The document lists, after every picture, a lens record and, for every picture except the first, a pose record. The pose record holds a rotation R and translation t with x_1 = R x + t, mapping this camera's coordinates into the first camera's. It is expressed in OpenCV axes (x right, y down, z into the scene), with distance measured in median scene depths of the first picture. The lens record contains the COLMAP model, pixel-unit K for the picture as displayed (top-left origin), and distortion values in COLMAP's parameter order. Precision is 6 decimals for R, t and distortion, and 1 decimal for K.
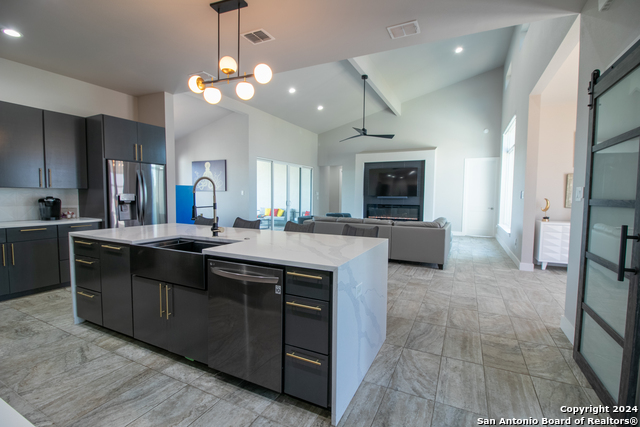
lens RADIAL K [[293.7, 0, 319.8], [0, 293.7, 211.9], [0, 0, 1]] dist [-0.004146, -0.008884]
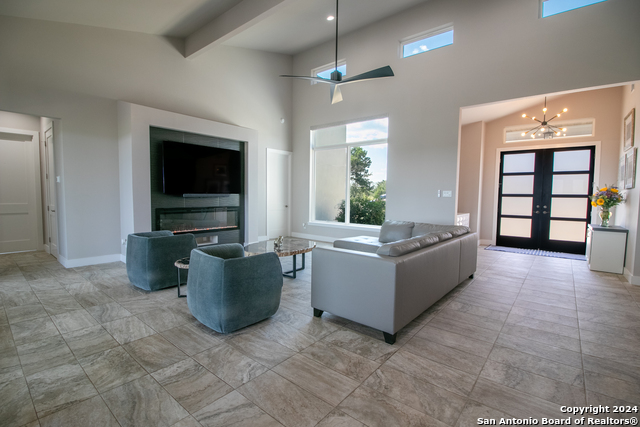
lens RADIAL K [[293.7, 0, 316.3], [0, 293.7, 214.1], [0, 0, 1]] dist [-0.004146, -0.008884]
pose [[0.243611, -0.073344, 0.967096, -0.446823], [0.044853, 0.996922, 0.064307, -0.061606], [-0.968835, 0.027712, 0.246151, 0.998395]]
